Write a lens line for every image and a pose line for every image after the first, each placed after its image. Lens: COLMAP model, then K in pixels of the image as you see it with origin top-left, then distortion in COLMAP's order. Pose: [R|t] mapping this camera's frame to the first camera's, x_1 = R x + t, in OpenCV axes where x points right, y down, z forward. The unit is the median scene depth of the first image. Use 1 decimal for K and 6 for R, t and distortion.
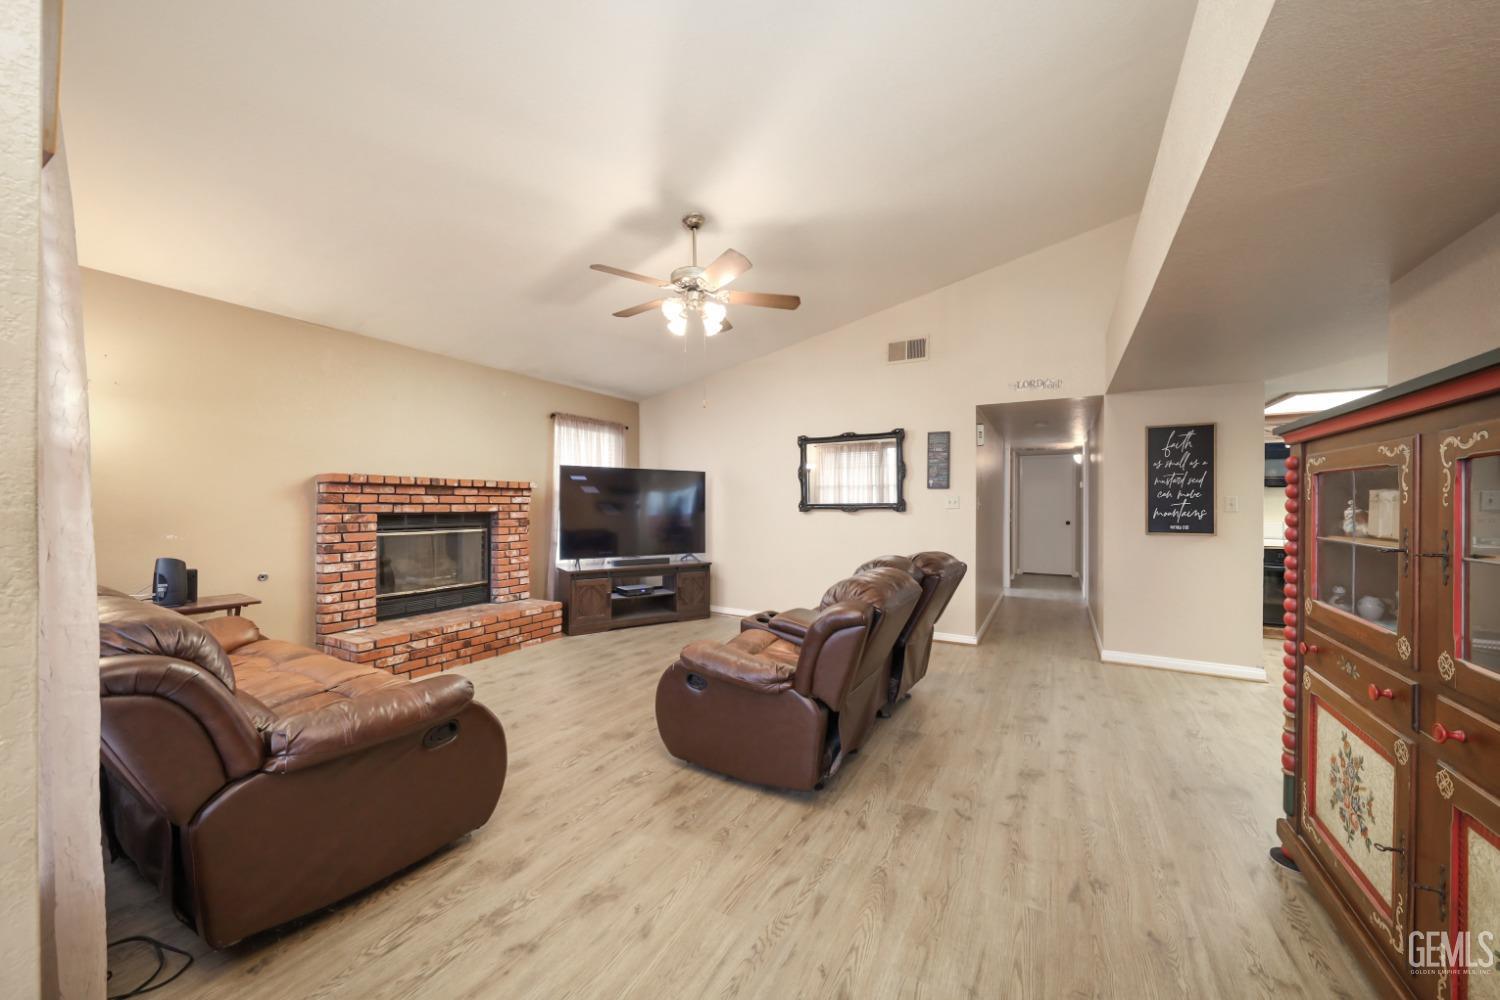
lens RADIAL K [[535.9, 0, 760.7], [0, 535.9, 505.2], [0, 0, 1]] dist [0.004741, -0.001687]
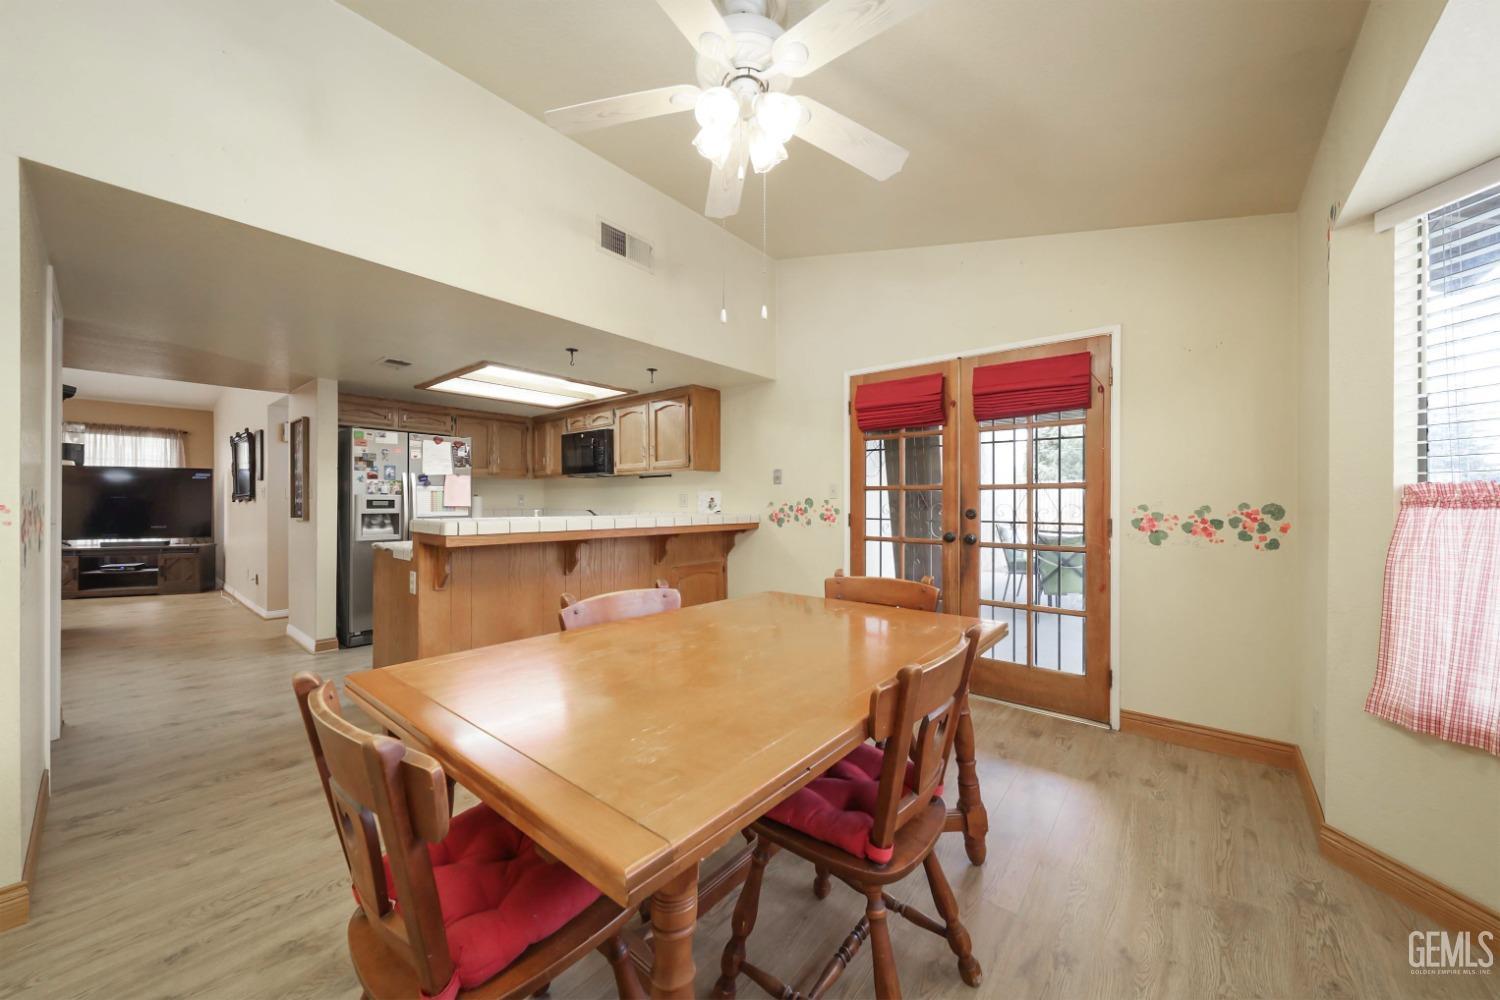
lens RADIAL K [[535.9, 0, 748.1], [0, 535.9, 501.1], [0, 0, 1]] dist [0.004741, -0.001687]
pose [[0.980161, -0.004921, -0.198141, 1.719182], [0.003477, 0.999965, -0.007634, 0.029947], [0.198171, 0.006794, 0.980144, 0.116392]]
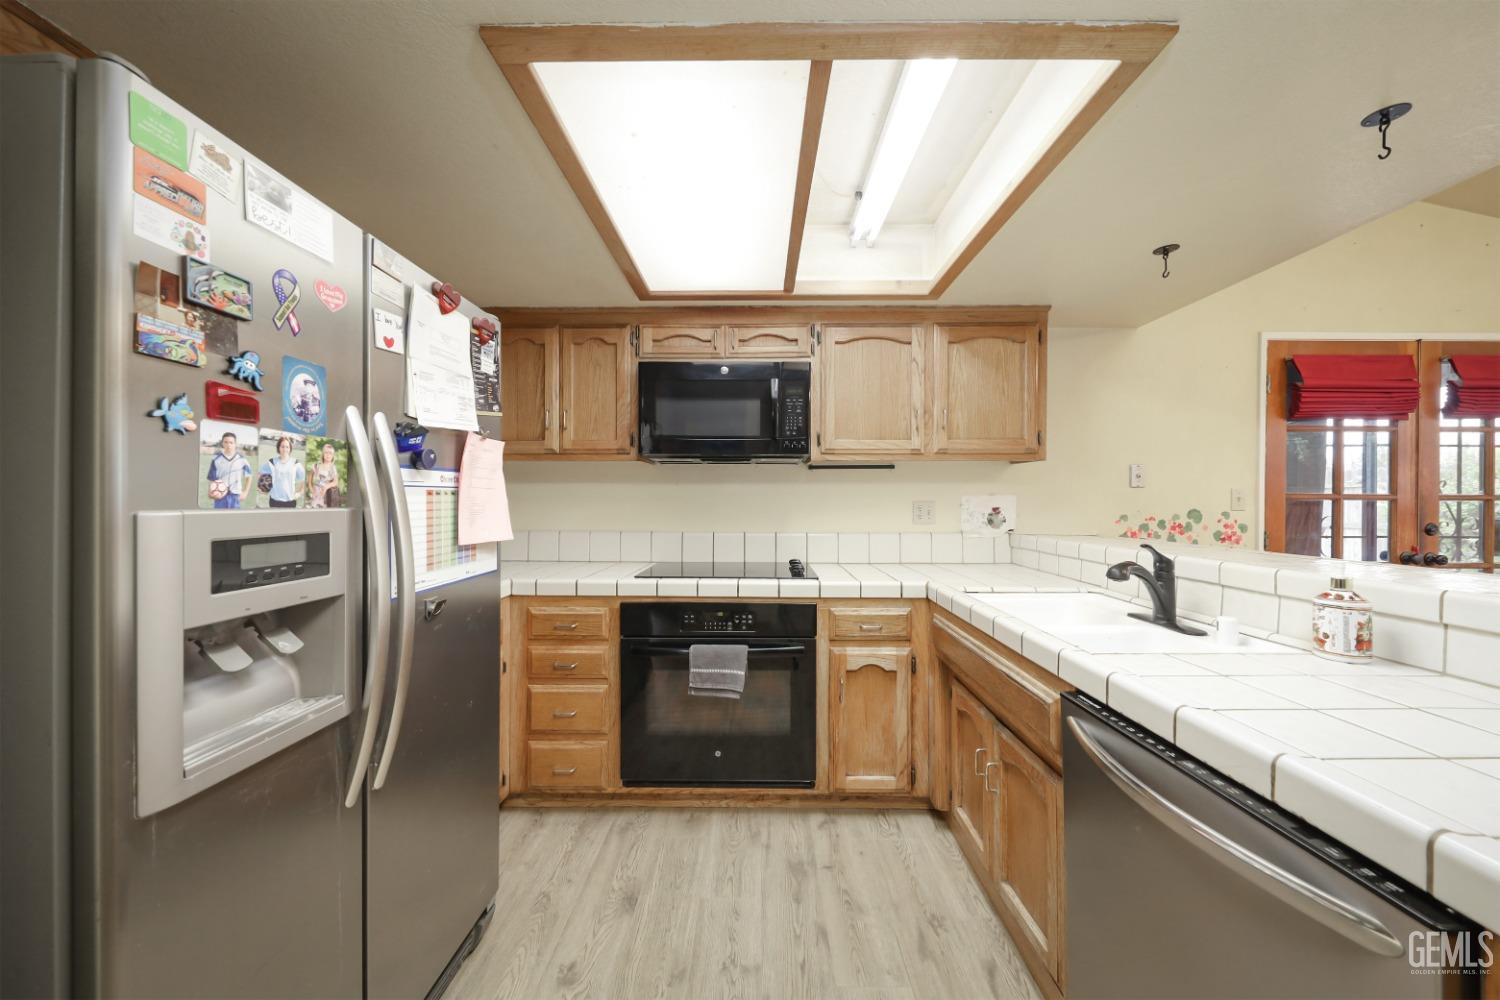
lens RADIAL K [[535.9, 0, 745.4], [0, 535.9, 499.7], [0, 0, 1]] dist [0.004741, -0.001687]
pose [[0.877156, -0.004069, 0.480189, 0.924493], [0.006483, 0.999973, -0.003369, 0.007059], [-0.480162, 0.006068, 0.877159, 0.703213]]
